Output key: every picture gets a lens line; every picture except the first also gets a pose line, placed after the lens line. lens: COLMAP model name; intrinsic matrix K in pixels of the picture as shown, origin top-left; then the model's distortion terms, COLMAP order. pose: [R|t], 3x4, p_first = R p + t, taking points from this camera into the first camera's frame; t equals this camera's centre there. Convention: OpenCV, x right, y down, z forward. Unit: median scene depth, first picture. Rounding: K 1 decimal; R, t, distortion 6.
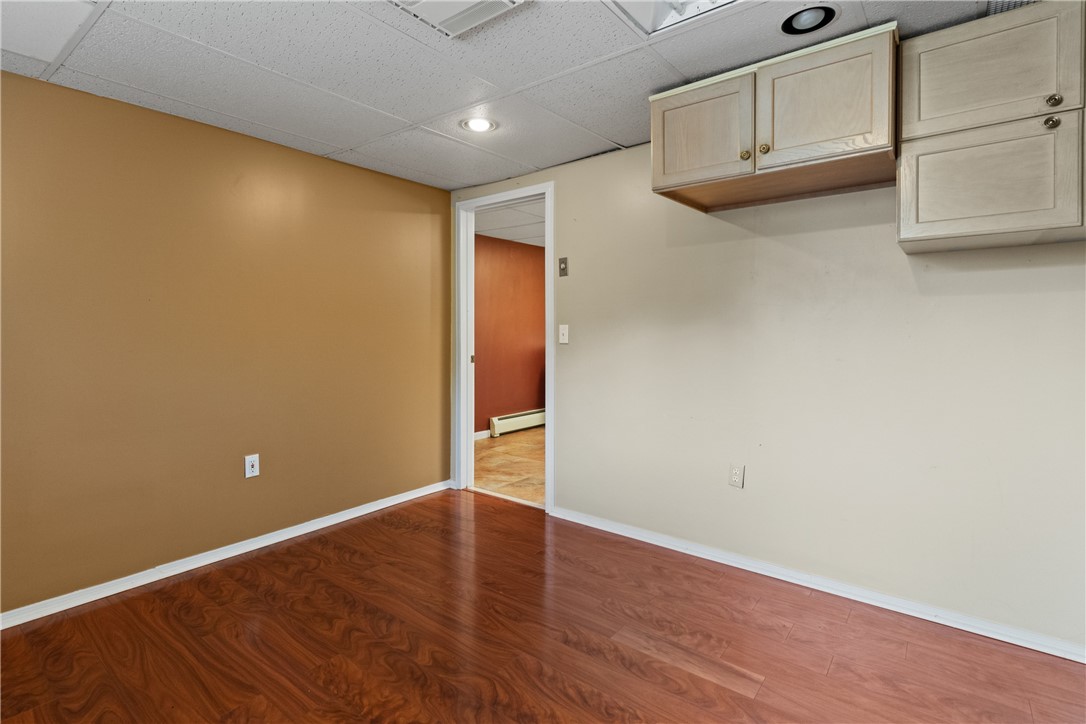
lens RADIAL K [[517.9, 0, 539.9], [0, 517.9, 364.0], [0, 0, 1]] dist [0.002045, 0.000048]
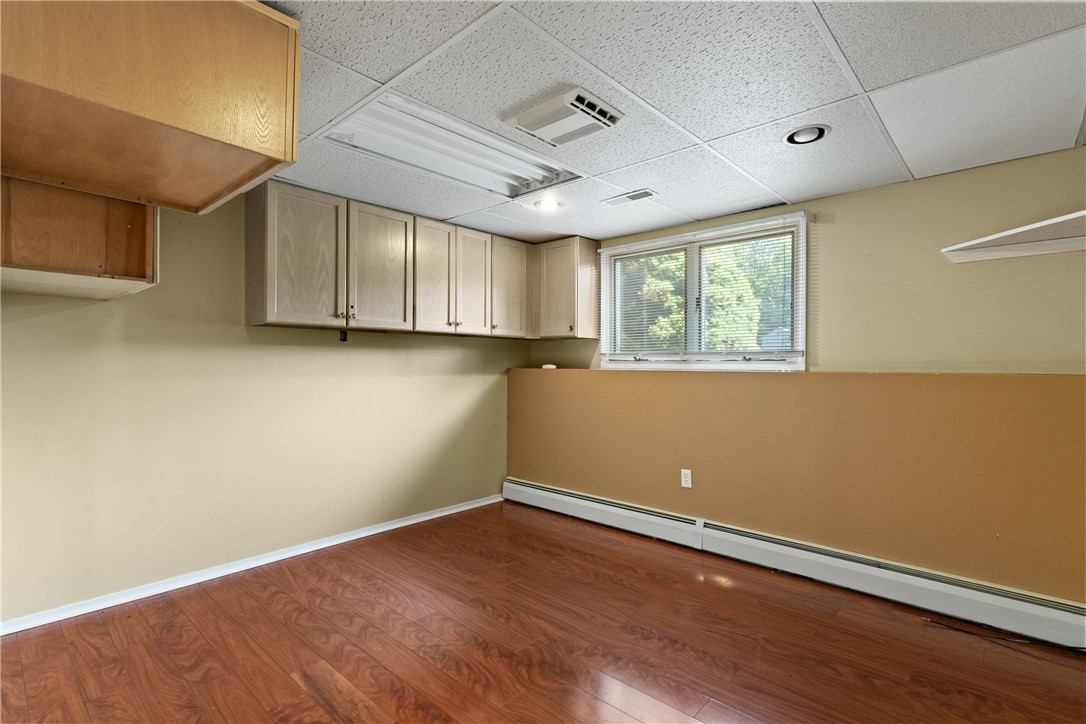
lens RADIAL K [[517.9, 0, 539.9], [0, 517.9, 364.0], [0, 0, 1]] dist [0.002045, 0.000048]
pose [[-0.996766, -0.005457, 0.080173, -0.197287], [-0.000312, 0.997946, 0.064056, -0.142304], [-0.080358, 0.063823, -0.994721, 2.077527]]
